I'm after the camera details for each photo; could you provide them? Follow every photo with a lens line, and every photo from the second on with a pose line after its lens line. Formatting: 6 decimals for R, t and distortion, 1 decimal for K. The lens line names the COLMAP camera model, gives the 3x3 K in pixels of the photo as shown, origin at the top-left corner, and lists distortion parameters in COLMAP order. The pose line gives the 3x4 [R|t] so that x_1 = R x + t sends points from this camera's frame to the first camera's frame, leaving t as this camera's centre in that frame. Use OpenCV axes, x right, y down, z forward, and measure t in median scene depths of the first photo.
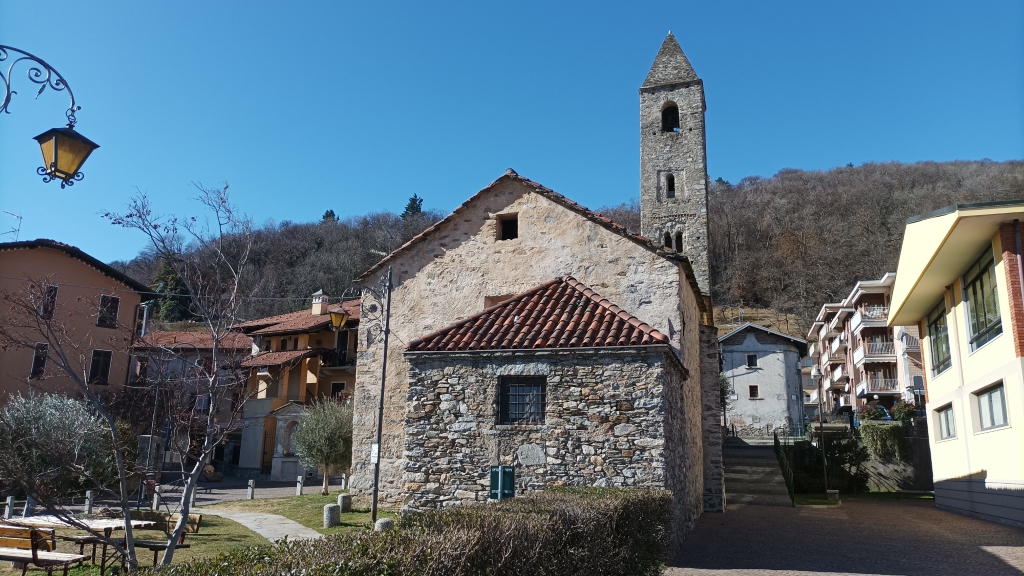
lens RADIAL K [[758.9, 0, 508.1], [0, 758.9, 281.2], [0, 0, 1]] dist [0.036043, -0.029970]
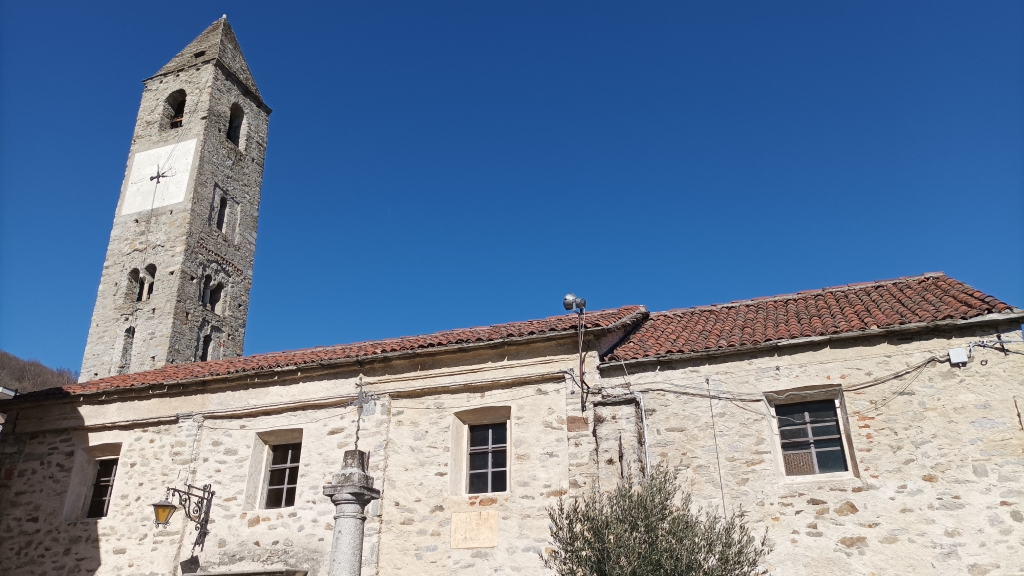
lens RADIAL K [[758.9, 0, 511.1], [0, 758.9, 287.3], [0, 0, 1]] dist [0.036043, -0.029970]
pose [[0.032661, 0.418917, 0.907437, -0.747161], [-0.233061, 0.886084, -0.400671, 0.293988], [-0.971914, -0.198402, 0.126573, 1.342600]]
